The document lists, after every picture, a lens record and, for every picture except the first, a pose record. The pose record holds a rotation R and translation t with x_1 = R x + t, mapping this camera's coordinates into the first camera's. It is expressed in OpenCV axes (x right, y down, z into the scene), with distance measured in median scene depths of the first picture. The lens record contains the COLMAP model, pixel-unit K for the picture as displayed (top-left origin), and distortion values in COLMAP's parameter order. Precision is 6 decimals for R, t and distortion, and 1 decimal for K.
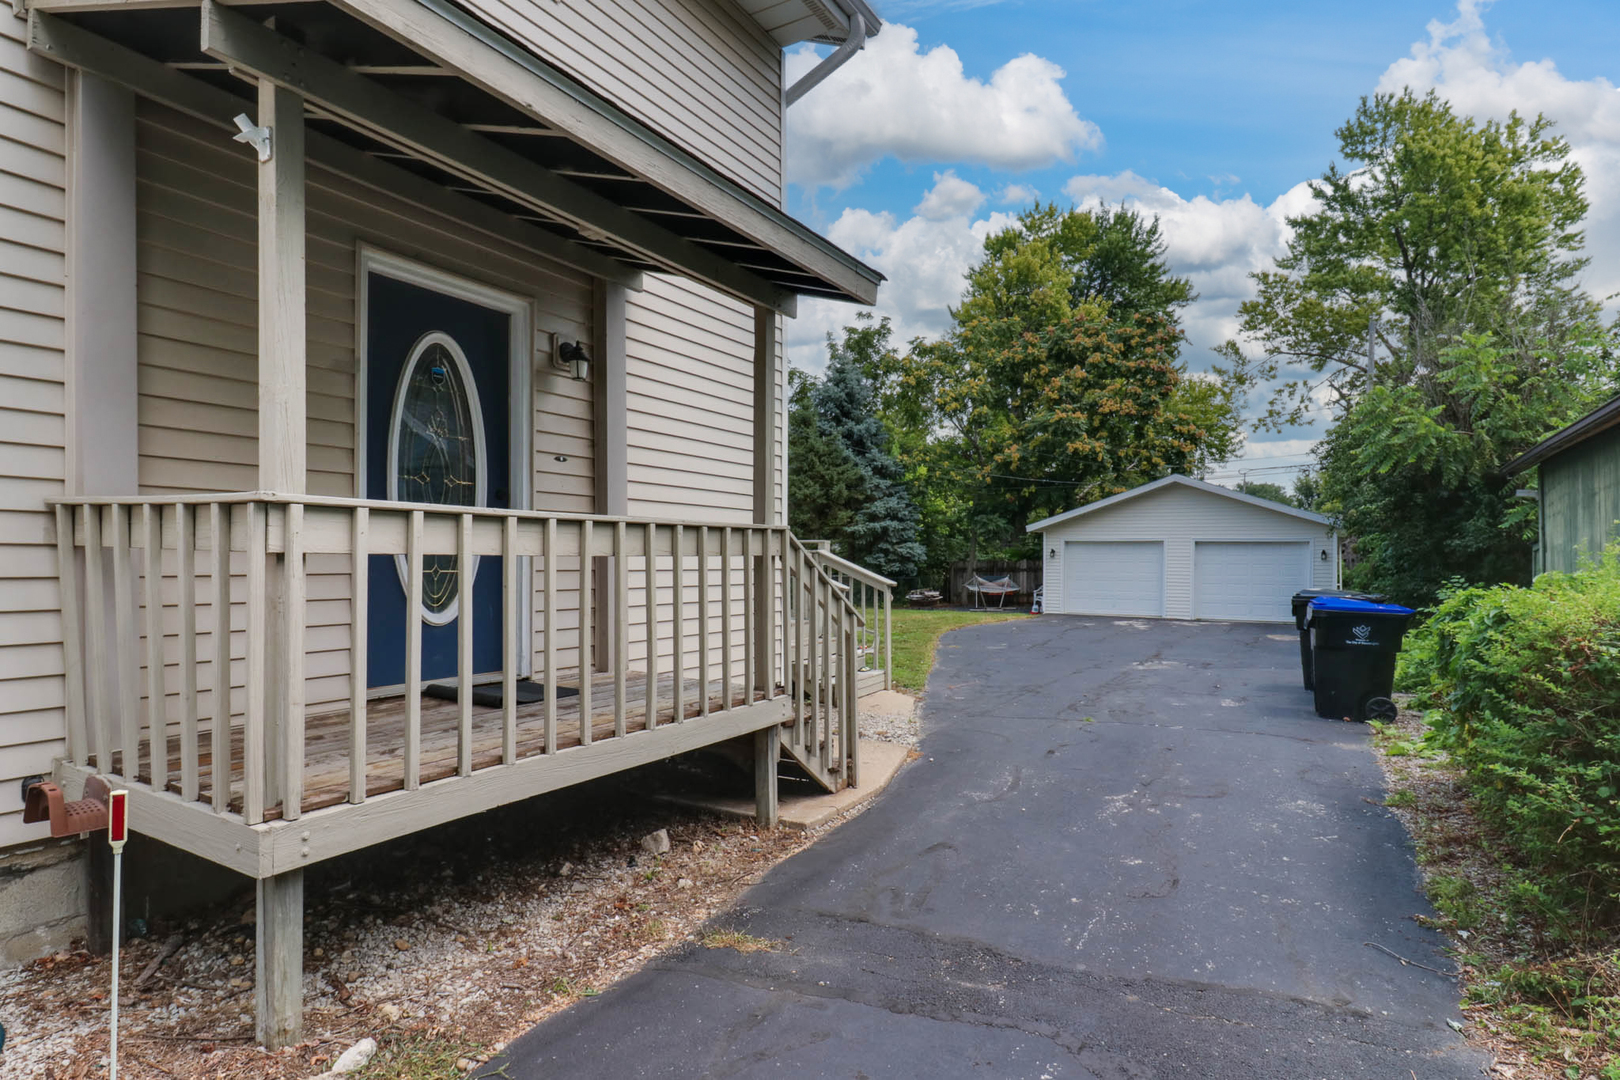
lens RADIAL K [[891.0, 0, 804.4], [0, 891.0, 549.2], [0, 0, 1]] dist [-0.016378, 0.000805]
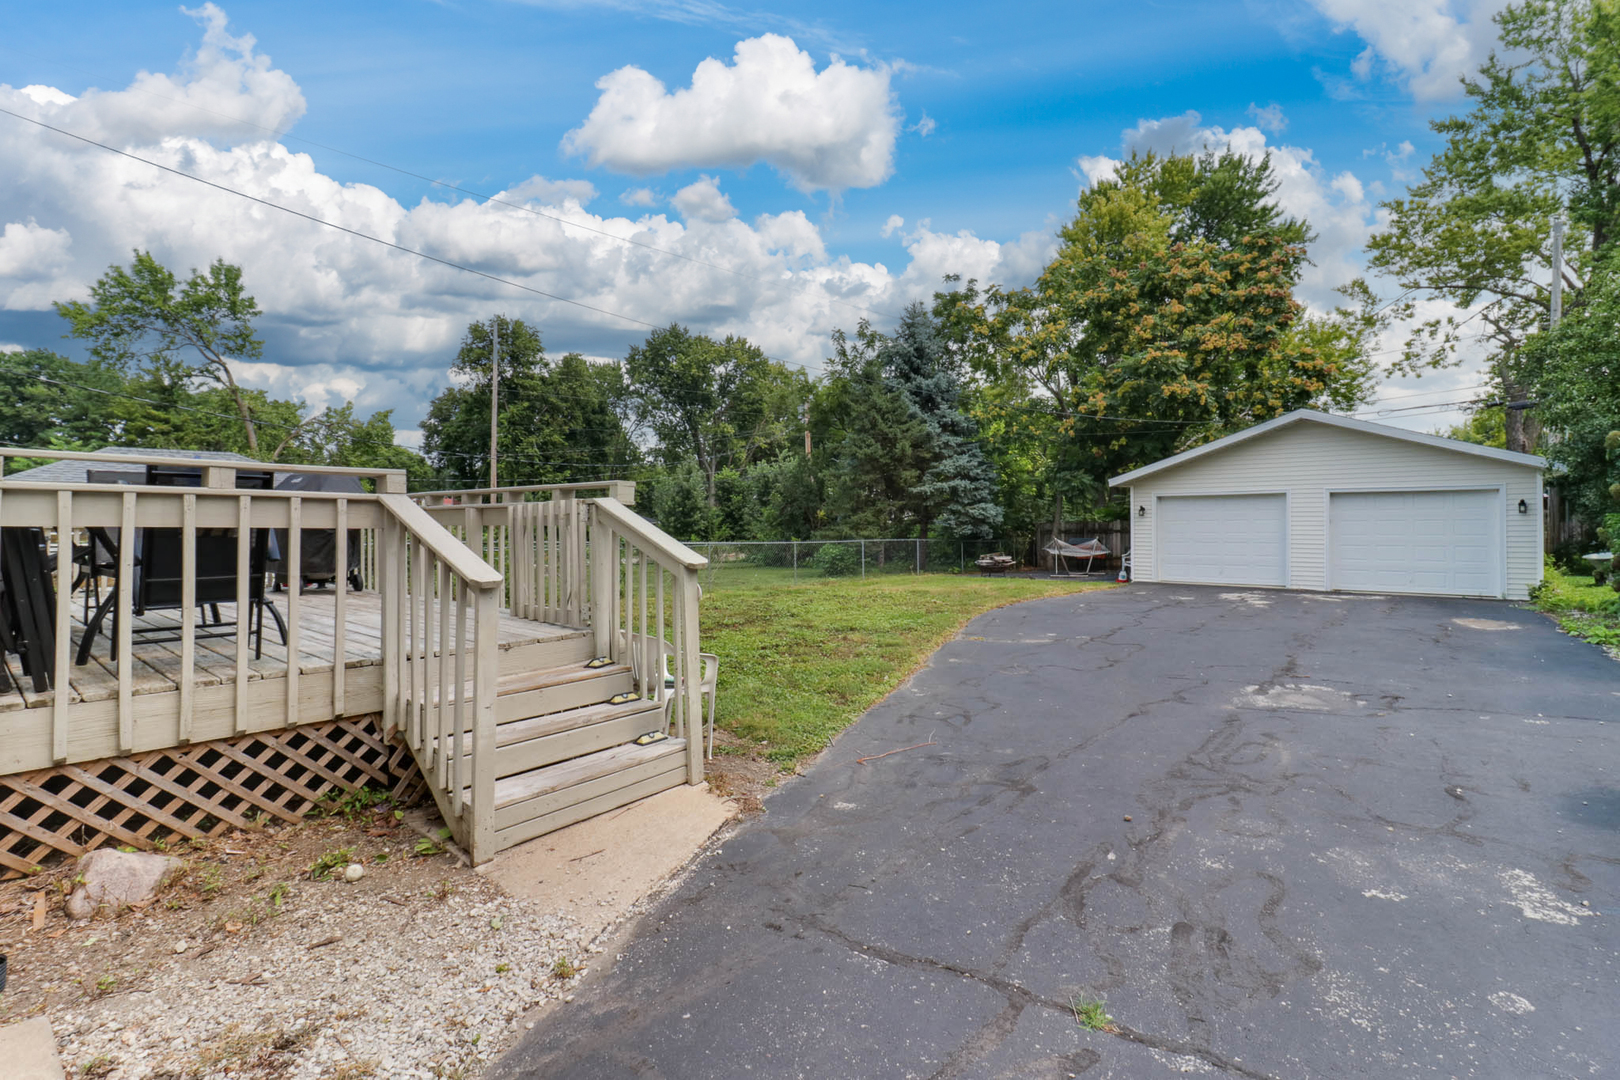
lens RADIAL K [[751.0, 0, 798.7], [0, 751.0, 520.8], [0, 0, 1]] dist [-0.007145, -0.003671]
pose [[0.982926, -0.015198, -0.183371, 0.070089], [0.016260, 0.999859, 0.004288, 0.004478], [0.183280, -0.007196, 0.983034, 0.188707]]
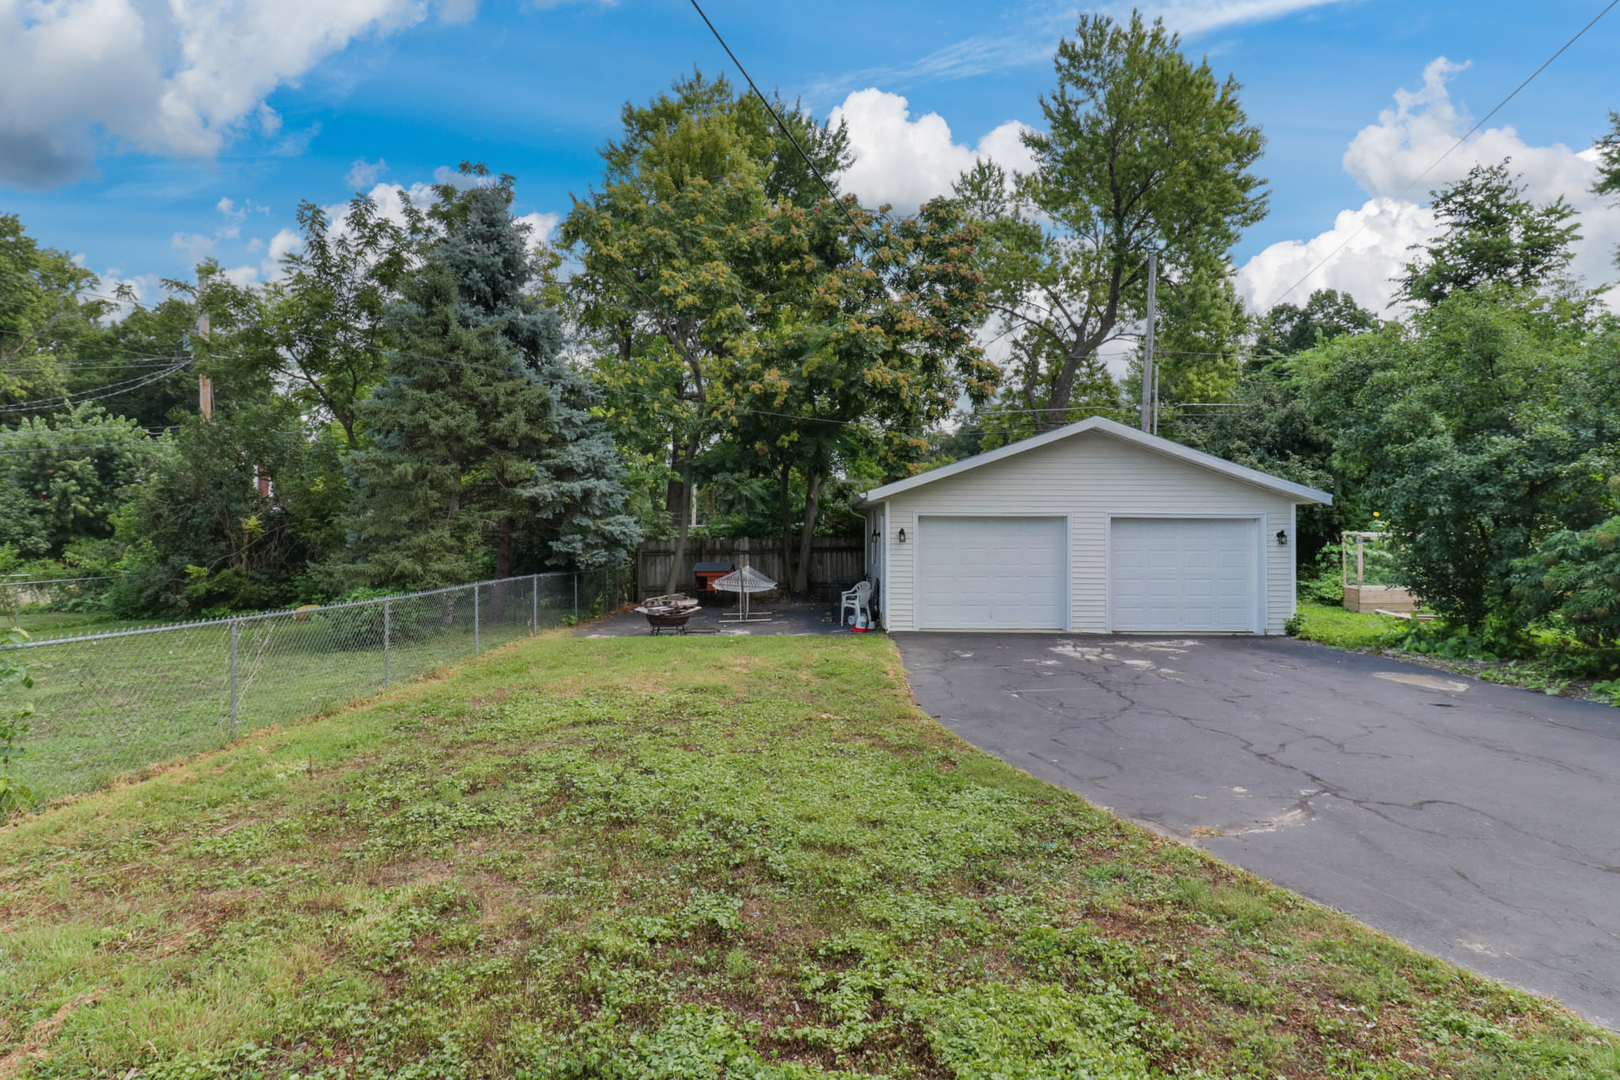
lens RADIAL K [[915.0, 0, 825.8], [0, 915.0, 524.9], [0, 0, 1]] dist [0.006015, -0.001768]
pose [[0.863441, -0.005811, 0.504417, -0.075181], [-0.000425, 0.999925, 0.012246, -0.008576], [-0.504450, -0.010788, 0.863373, 0.376883]]
